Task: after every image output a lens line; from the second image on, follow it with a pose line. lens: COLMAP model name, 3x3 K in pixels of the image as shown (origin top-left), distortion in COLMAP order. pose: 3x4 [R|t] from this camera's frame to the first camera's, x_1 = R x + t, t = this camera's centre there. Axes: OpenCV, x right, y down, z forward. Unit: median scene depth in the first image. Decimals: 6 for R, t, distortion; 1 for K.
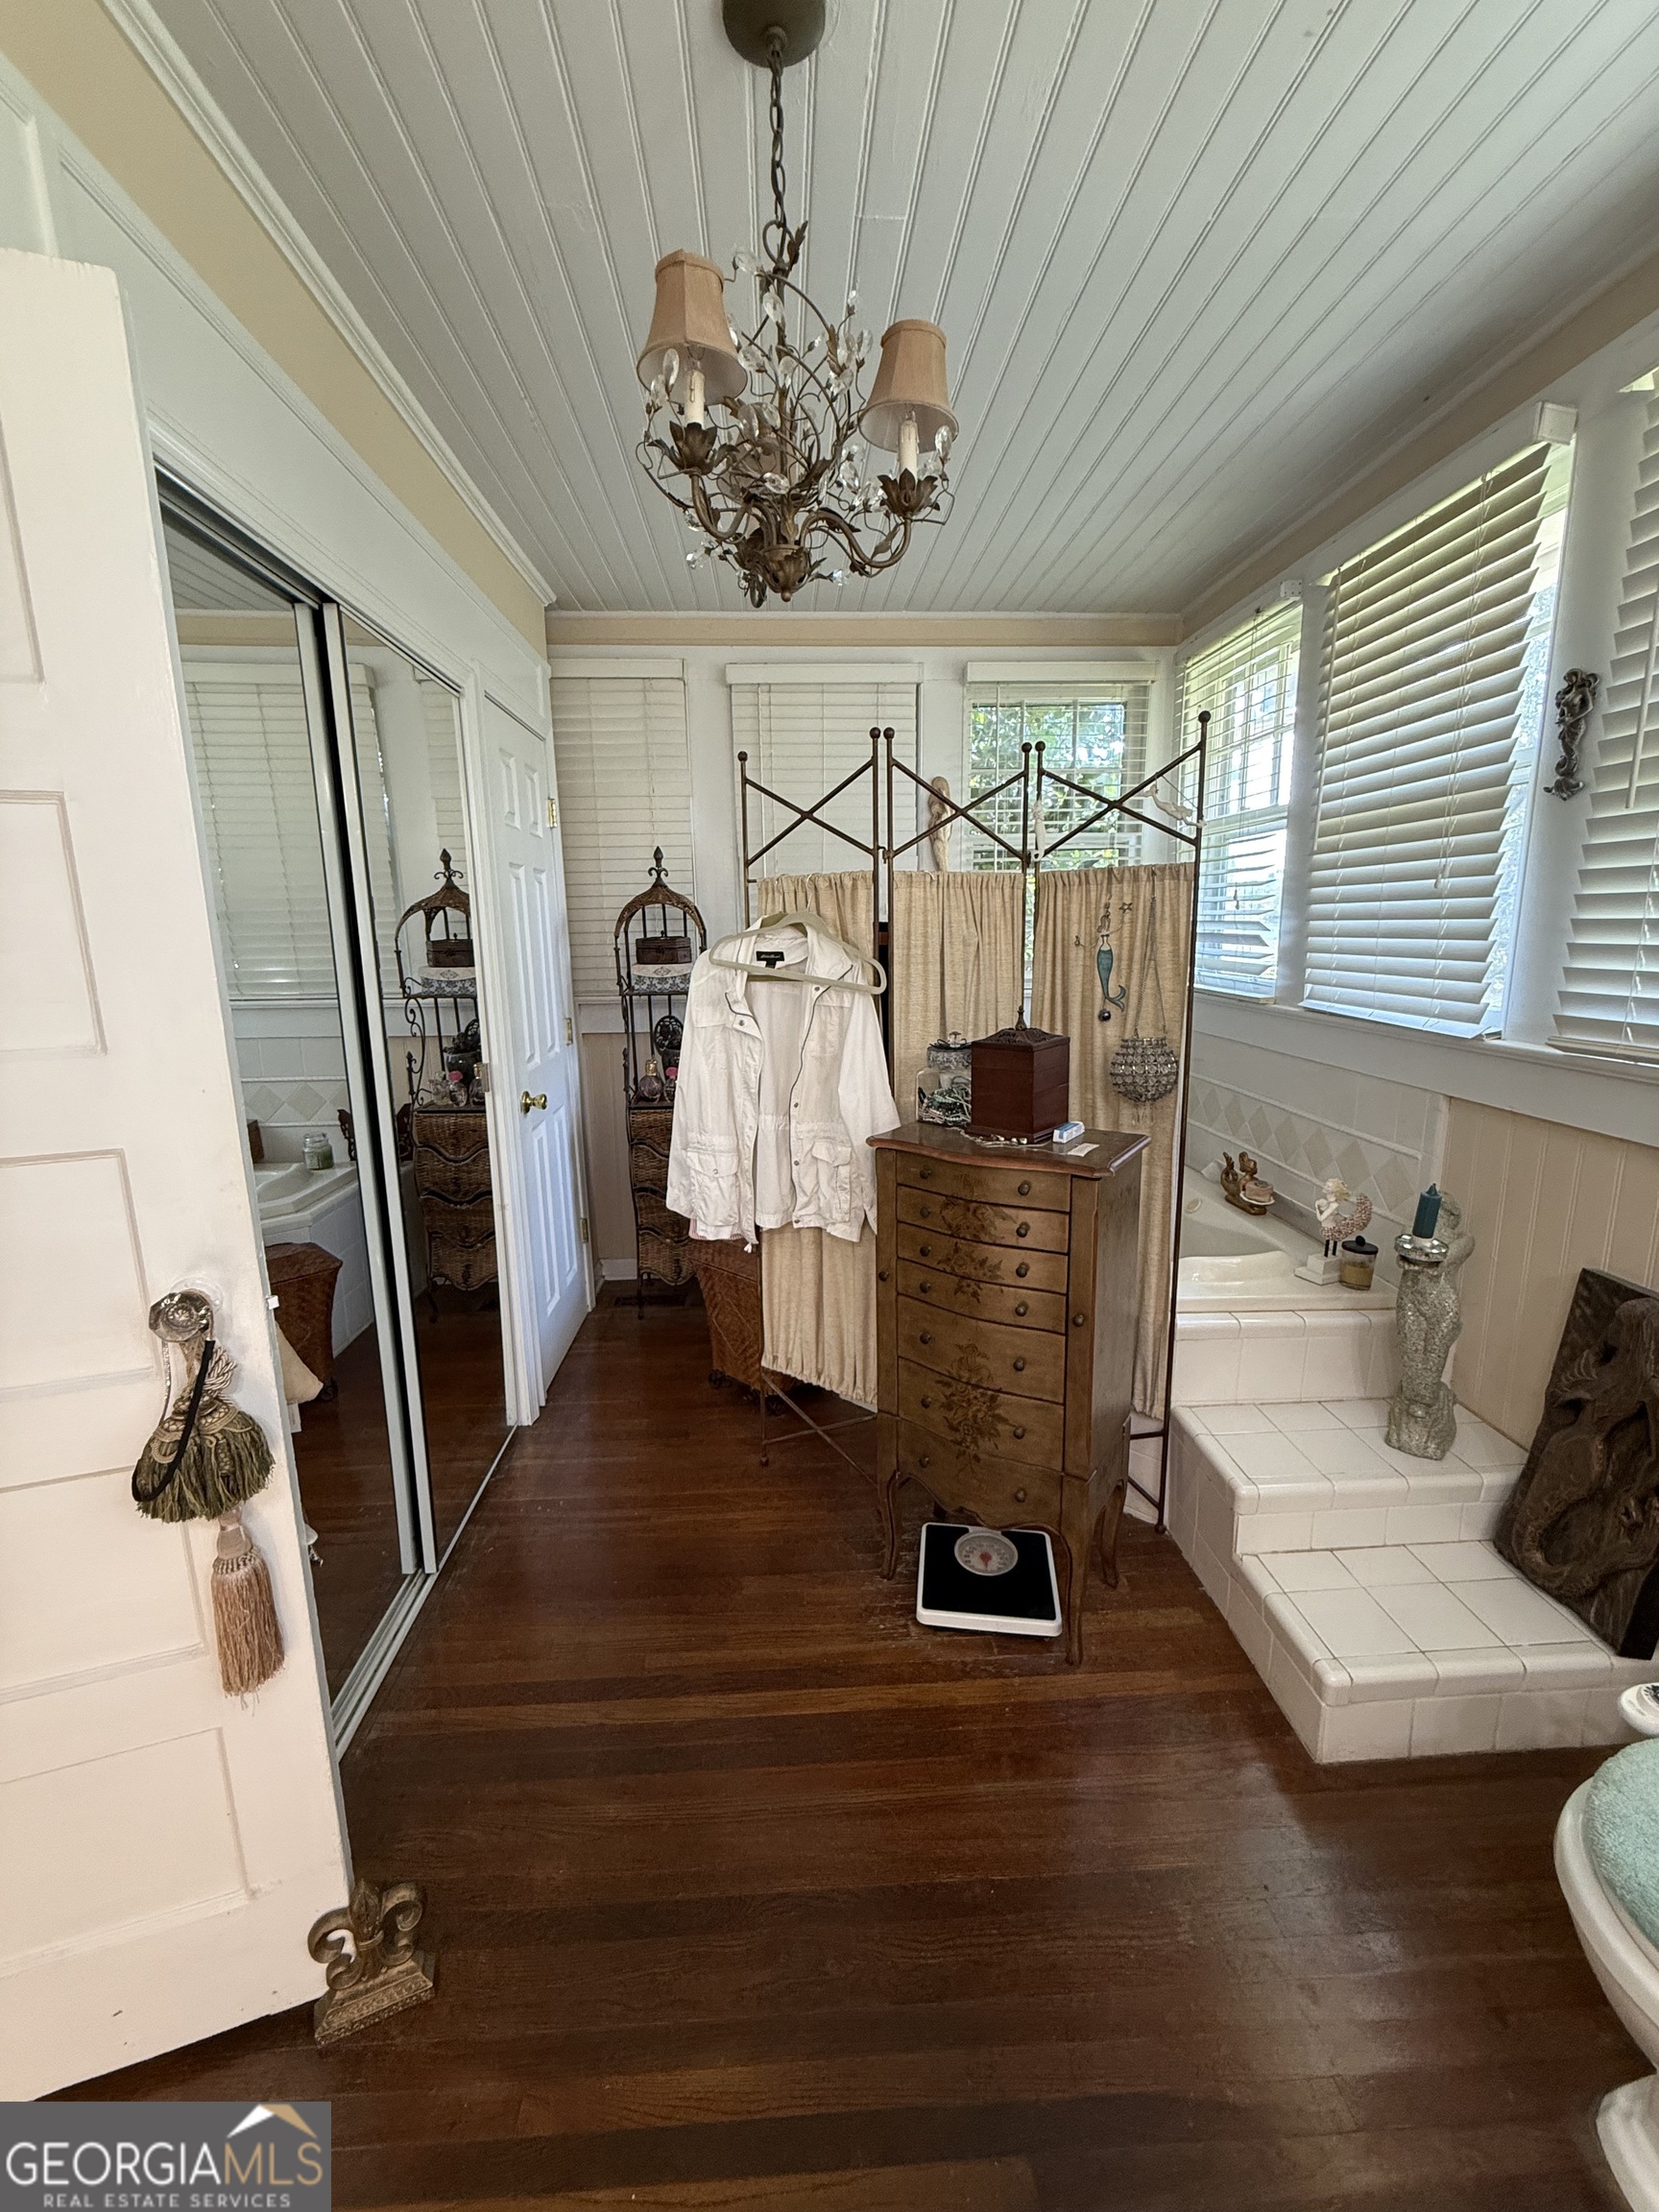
lens RADIAL K [[880.0, 0, 829.4], [0, 880.0, 1101.0], [0, 0, 1]] dist [-0.000873, 0.000001]
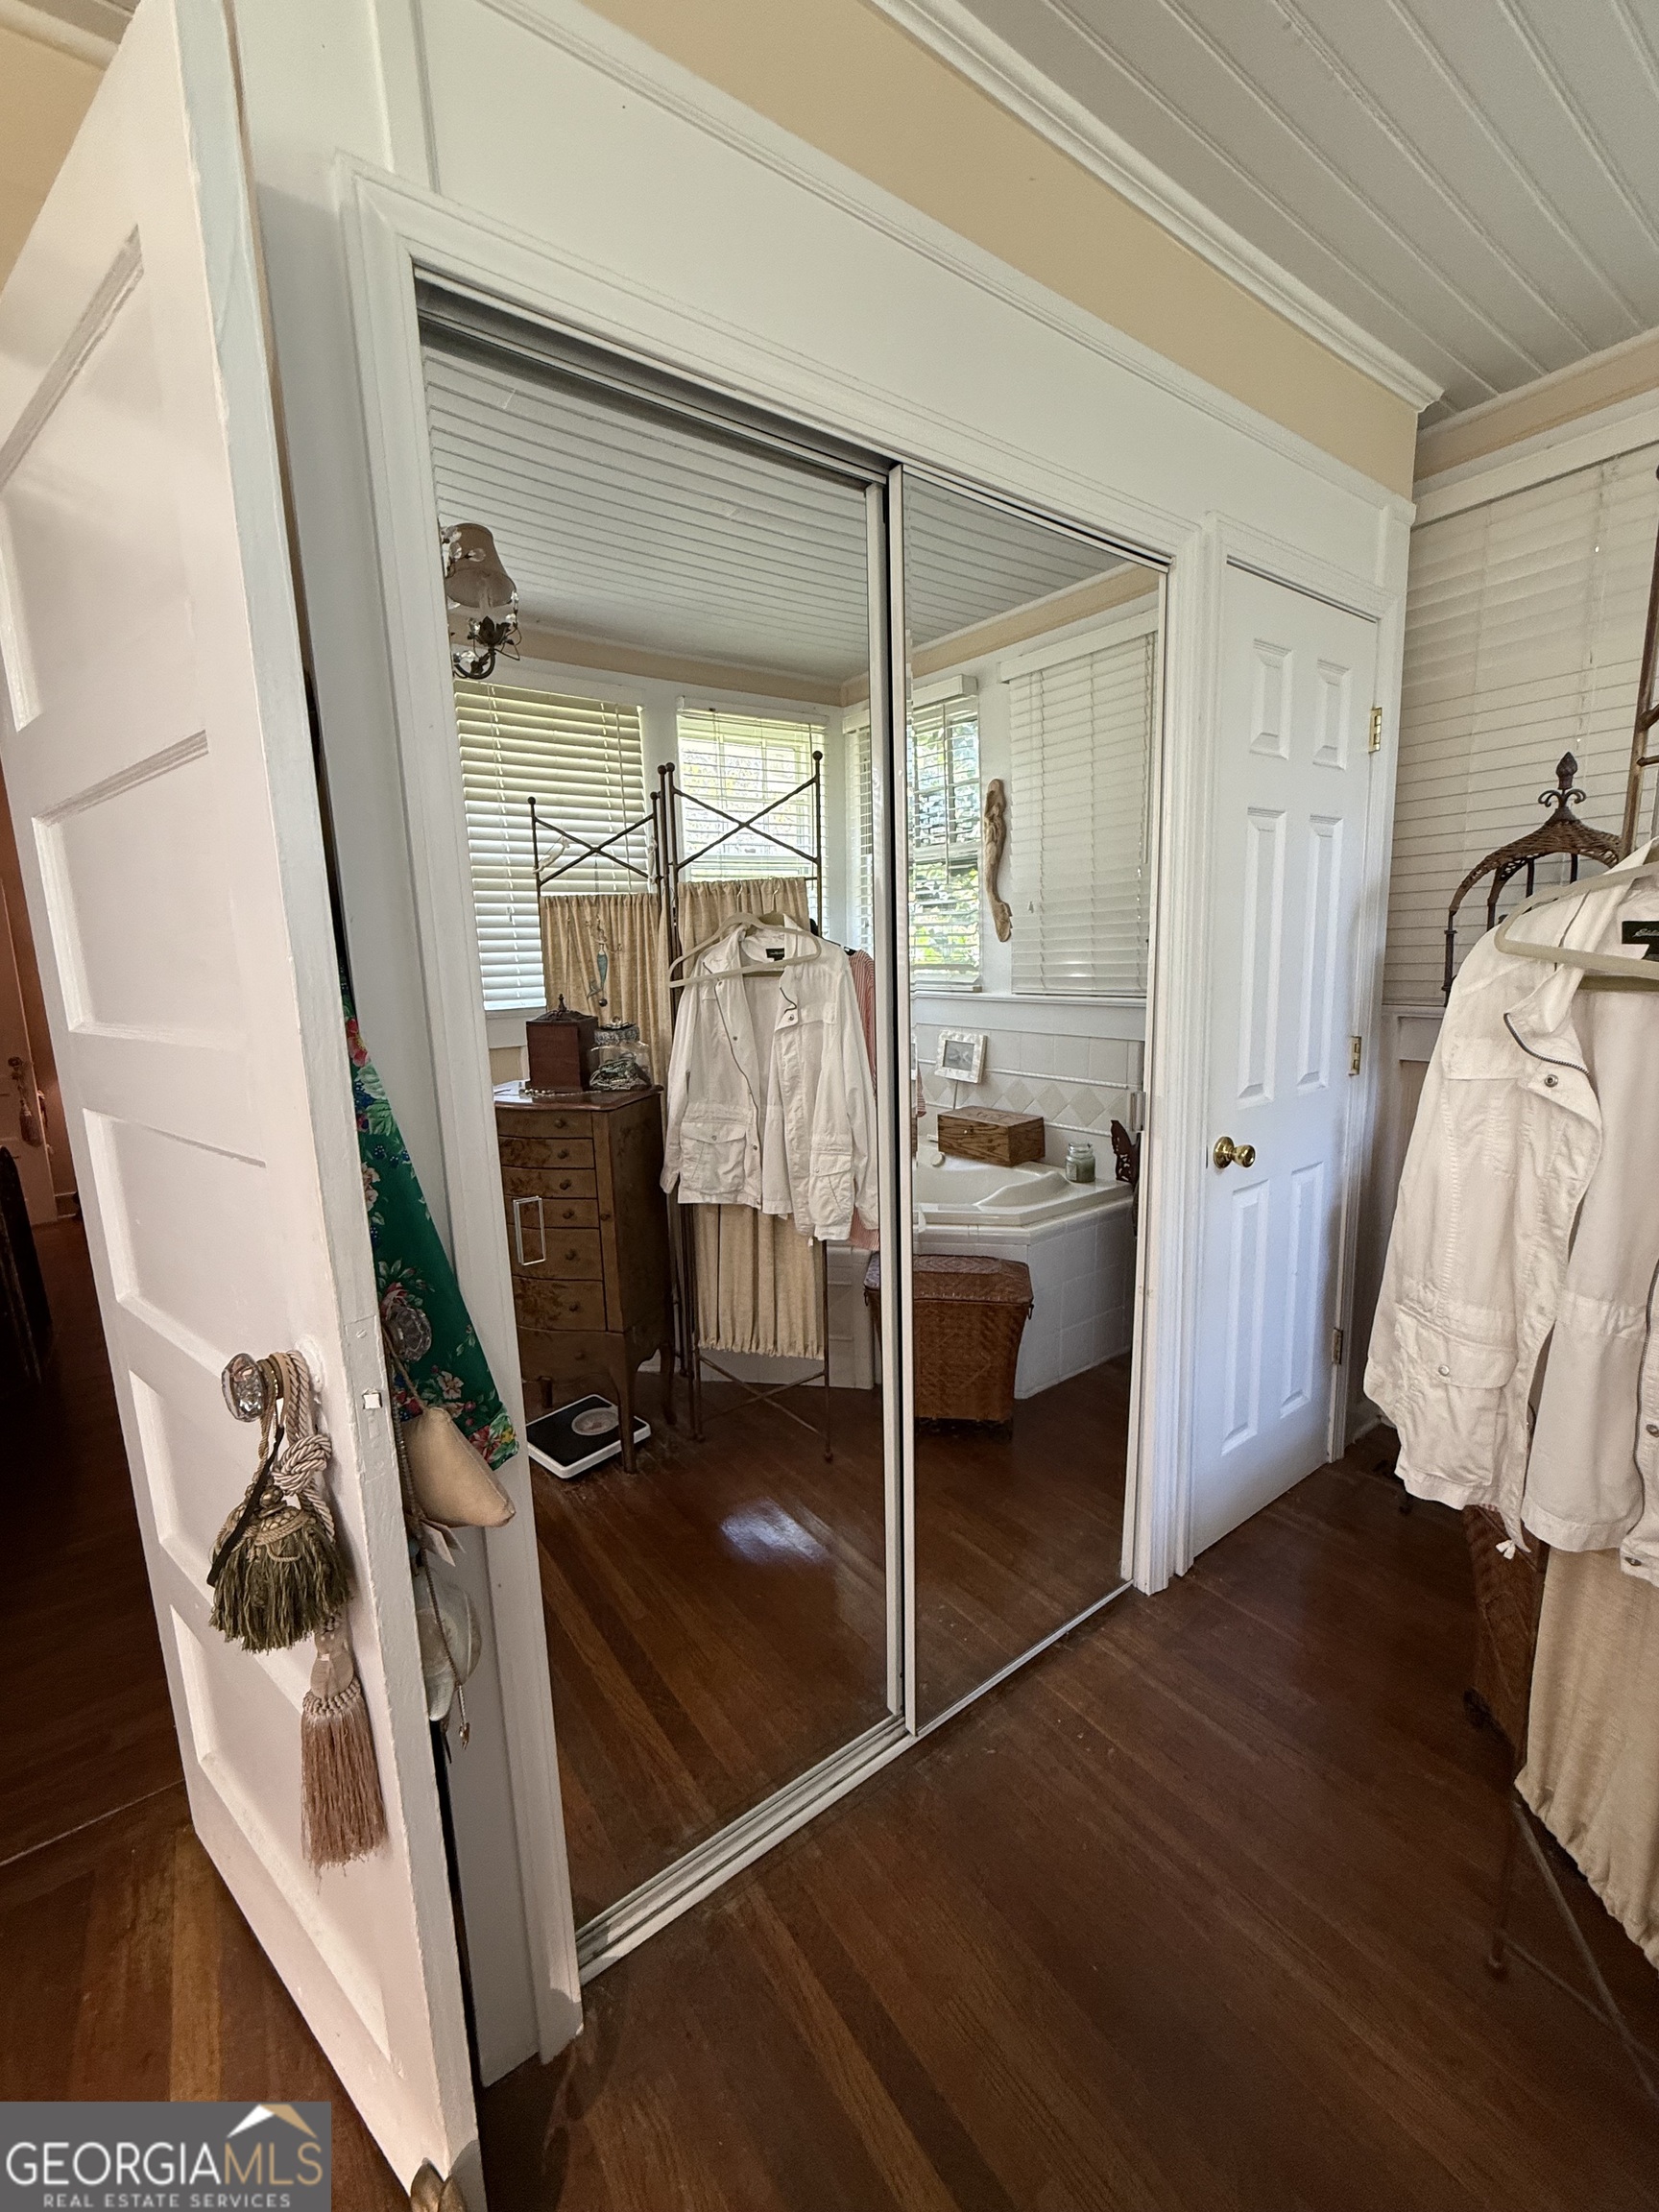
lens RADIAL K [[880.0, 0, 835.7], [0, 880.0, 1098.3], [0, 0, 1]] dist [-0.000873, 0.000001]
pose [[0.544698, 0.135891, -0.827549, 0.073372], [-0.136192, 0.988019, 0.072599, -0.060833], [0.827500, 0.073161, 0.556679, 0.429182]]
